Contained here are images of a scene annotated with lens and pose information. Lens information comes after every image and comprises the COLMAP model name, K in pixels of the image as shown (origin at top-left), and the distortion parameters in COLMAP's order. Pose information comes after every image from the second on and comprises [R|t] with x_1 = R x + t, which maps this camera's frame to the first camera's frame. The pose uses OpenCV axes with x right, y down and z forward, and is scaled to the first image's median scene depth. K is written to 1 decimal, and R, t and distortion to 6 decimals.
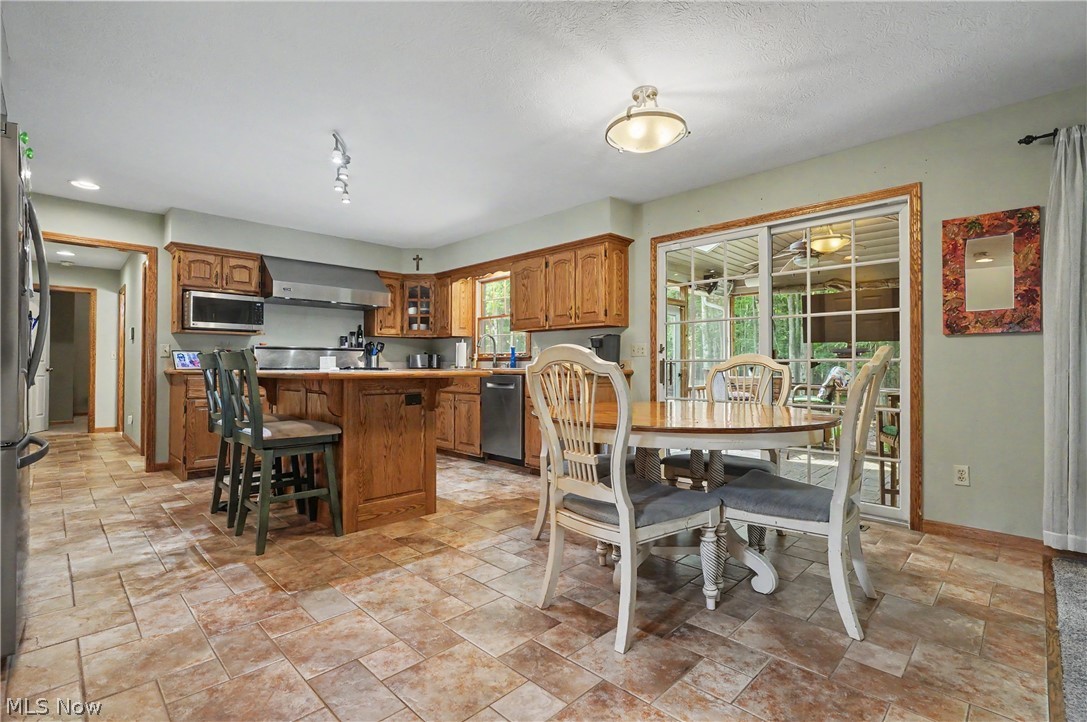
lens RADIAL K [[501.2, 0, 547.9], [0, 501.2, 362.1], [0, 0, 1]] dist [-0.012127, 0.001442]
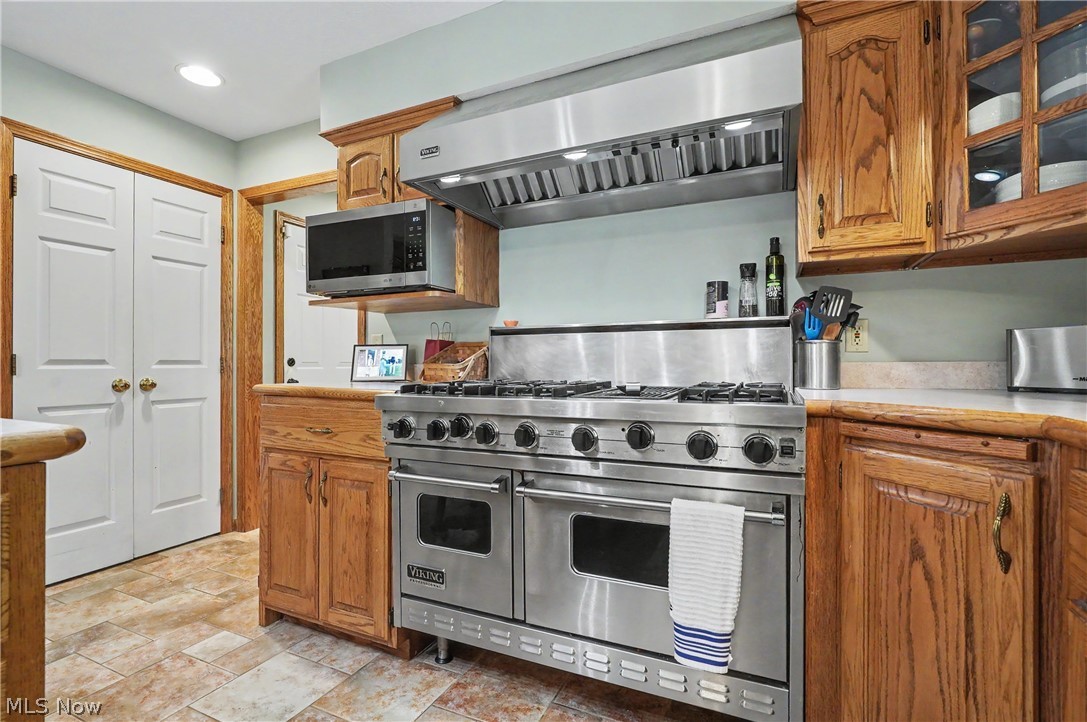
lens RADIAL K [[501.2, 0, 548.5], [0, 501.2, 360.7], [0, 0, 1]] dist [-0.012127, 0.001442]
pose [[0.338861, -0.007341, -0.940808, -0.191635], [0.009601, 0.999944, -0.004344, -0.002610], [0.940788, -0.007561, 0.338912, 1.027207]]
